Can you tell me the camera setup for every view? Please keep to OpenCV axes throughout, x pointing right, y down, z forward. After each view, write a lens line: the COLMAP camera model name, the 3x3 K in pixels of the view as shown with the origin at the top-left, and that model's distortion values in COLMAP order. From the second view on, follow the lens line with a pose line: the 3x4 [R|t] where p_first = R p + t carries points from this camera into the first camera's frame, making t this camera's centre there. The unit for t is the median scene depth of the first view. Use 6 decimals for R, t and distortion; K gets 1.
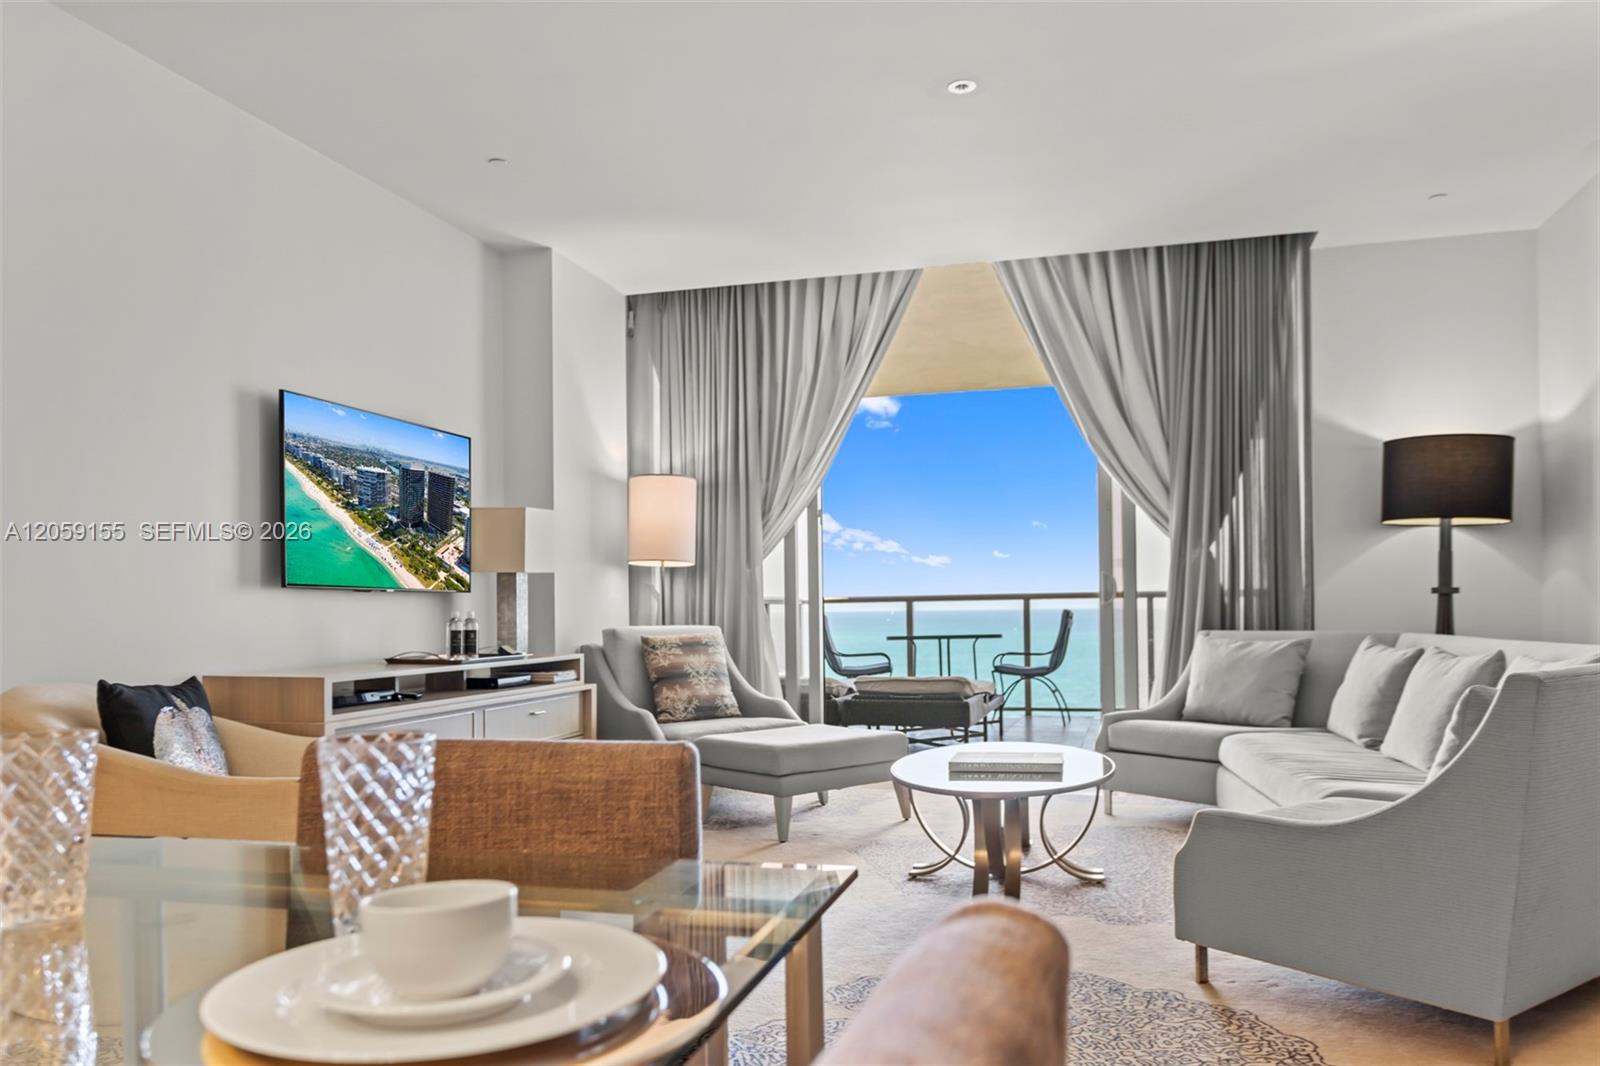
lens RADIAL K [[1208.4, 0, 782.4], [0, 1208.4, 598.0], [0, 0, 1]] dist [-0.004558, 0.002028]
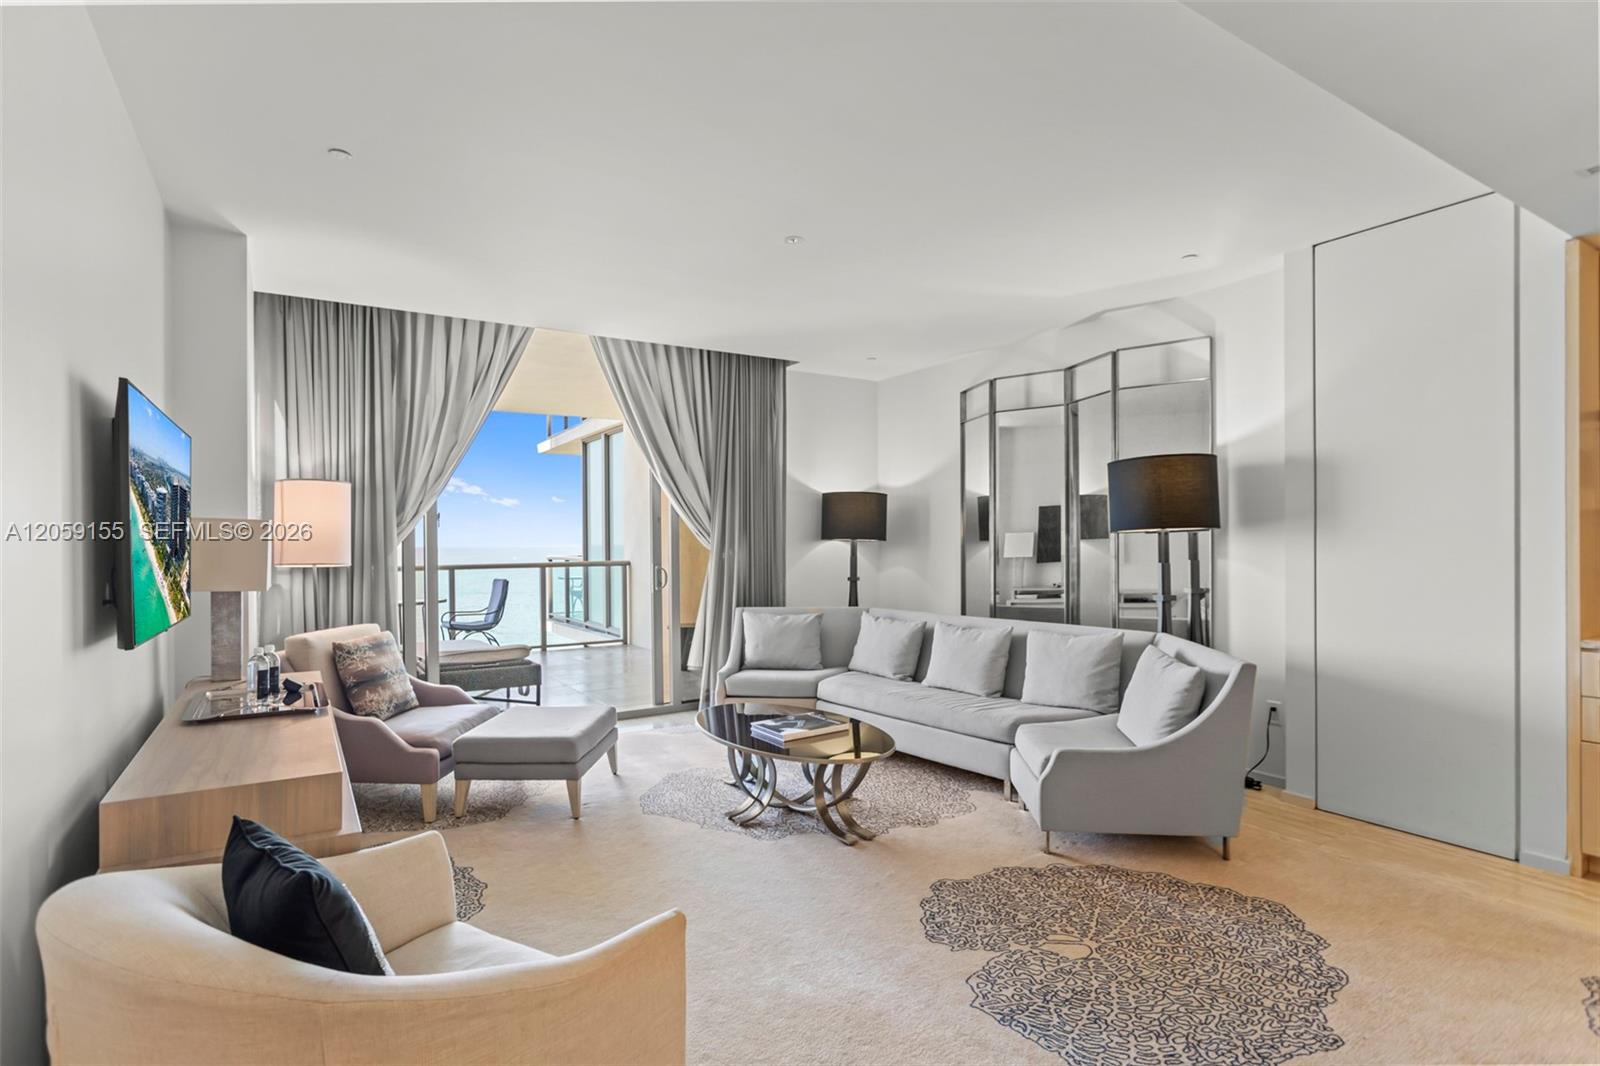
lens RADIAL K [[796.1, 0, 791.8], [0, 796.1, 544.6], [0, 0, 1]] dist [-0.005037, 0.000297]
pose [[0.666759, 0.004121, 0.745262, -0.376345], [-0.006130, 0.999981, -0.000045, -0.055586], [-0.745248, -0.004539, 0.666772, 0.285543]]
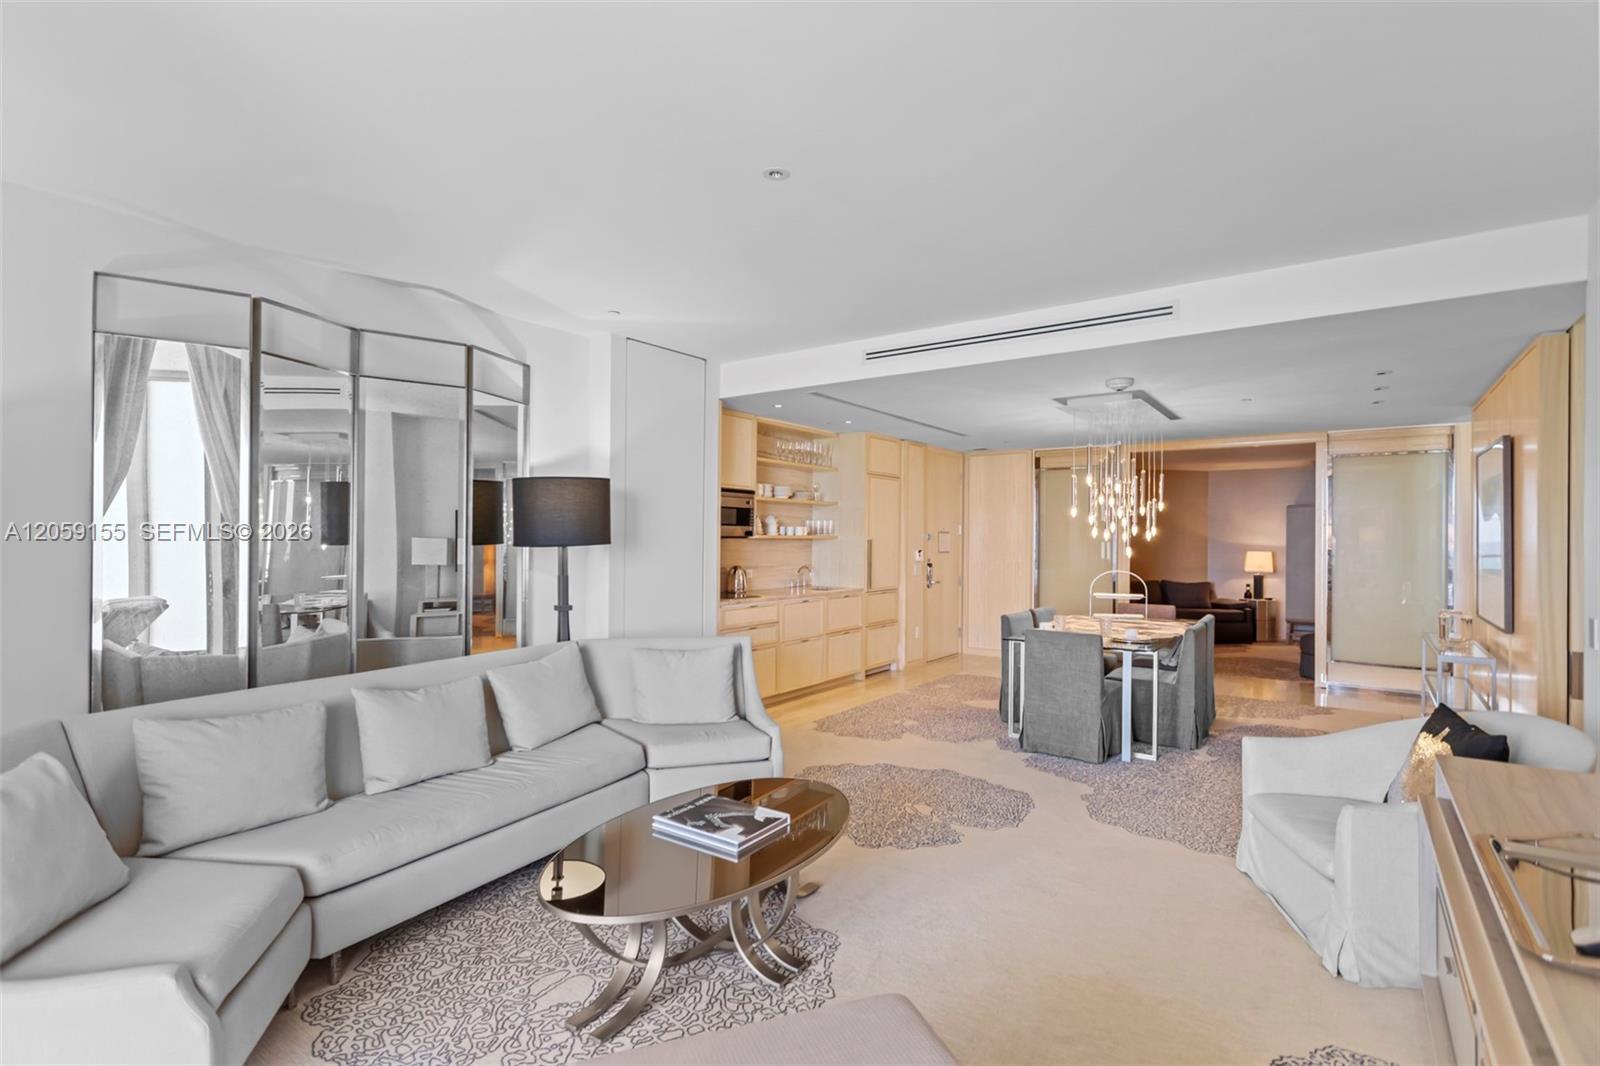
lens RADIAL K [[759.5, 0, 802.5], [0, 759.5, 537.1], [0, 0, 1]] dist [0.002656, 0.000619]
pose [[-0.943539, 0.007461, 0.331179, -0.066202], [0.003355, 0.999910, -0.012968, -0.067940], [-0.331246, -0.011125, -0.943479, 1.160623]]
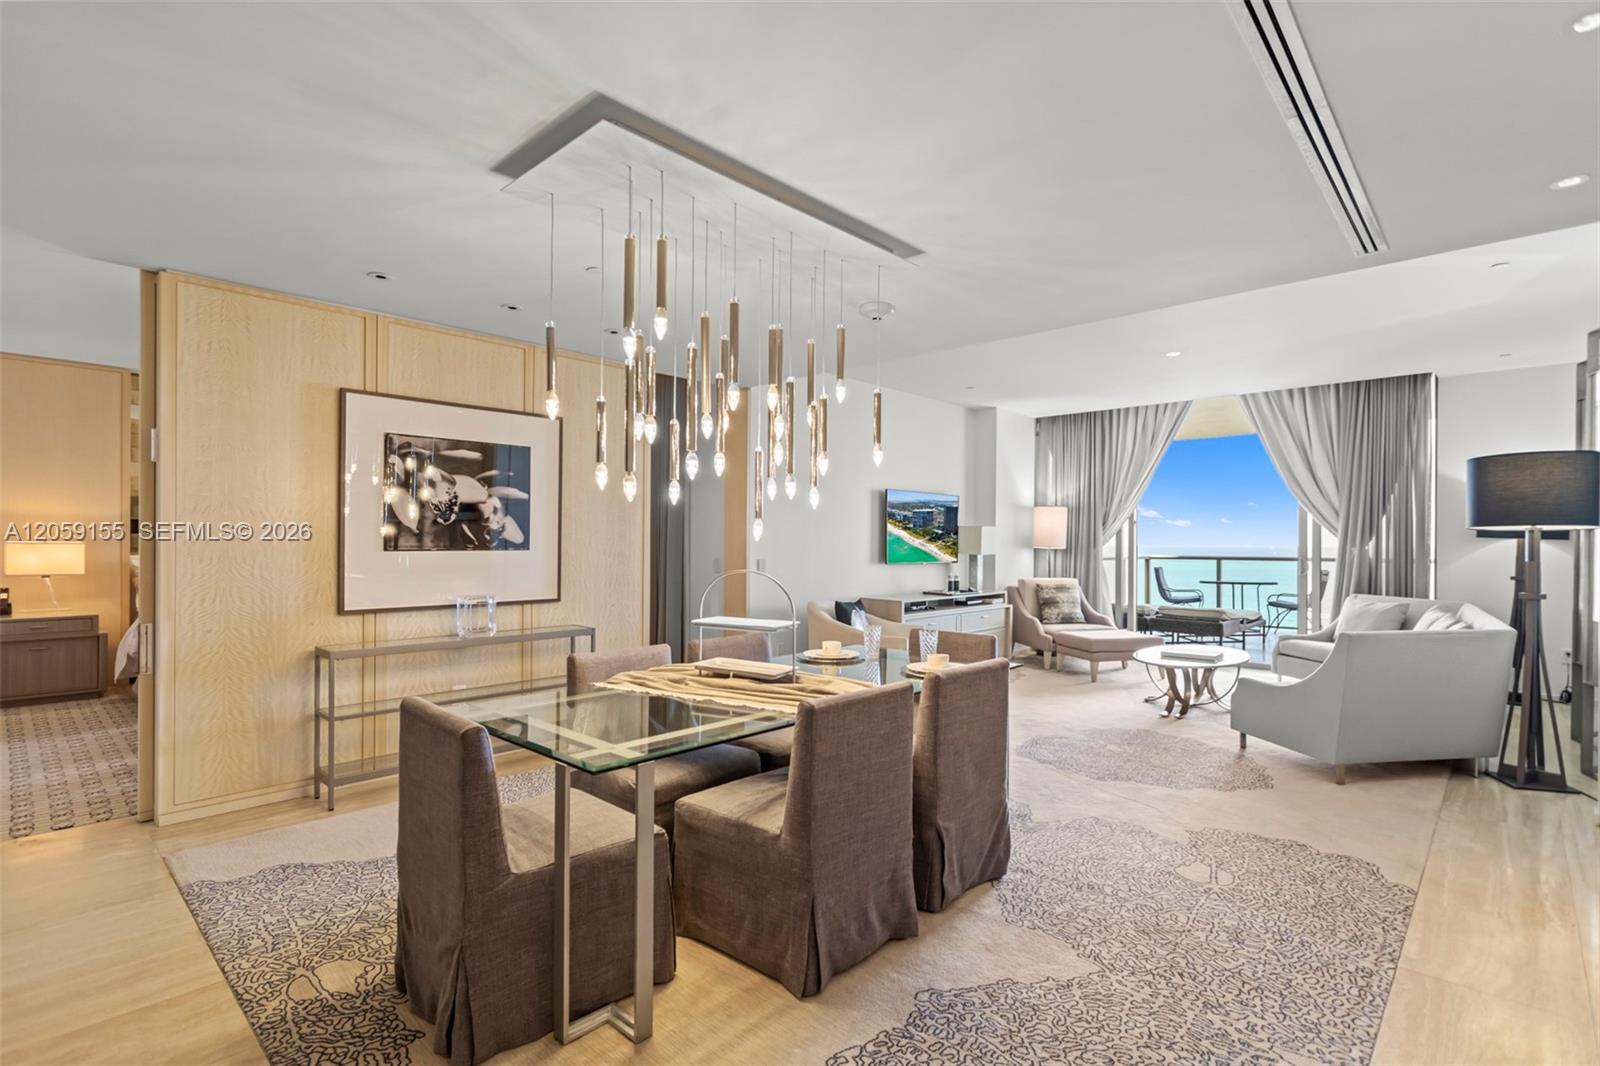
lens RADIAL K [[757.2, 0, 794.4], [0, 757.2, 541.1], [0, 0, 1]] dist [0.000753, 0.000403]
pose [[0.888172, 0.018322, -0.459147, 0.126293], [-0.013371, 0.999812, 0.014034, -0.059901], [0.459317, -0.006325, 0.888250, -0.421838]]
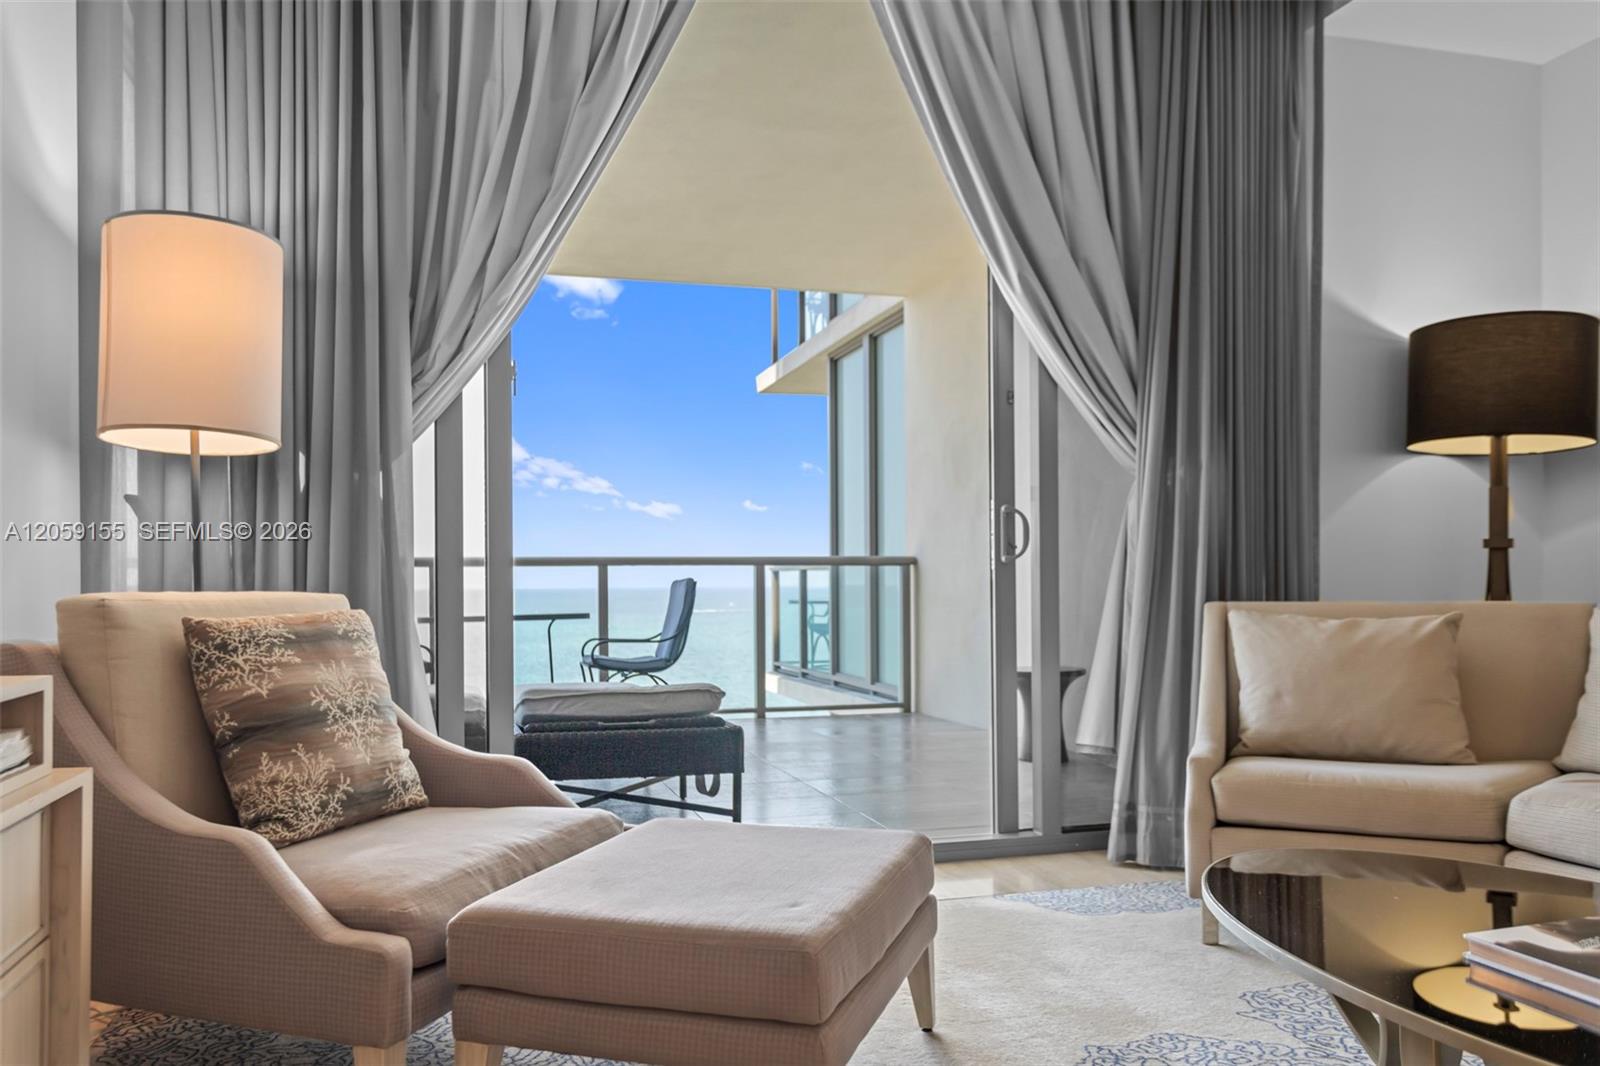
lens RADIAL K [[1199.2, 0, 795.8], [0, 1199.2, 582.3], [0, 0, 1]] dist [0.000372, 0.001462]
pose [[0.848429, 0.008047, 0.529249, -0.160893], [-0.009053, 0.999959, -0.000691, 0.020130], [-0.529232, -0.004205, 0.848467, 0.617901]]
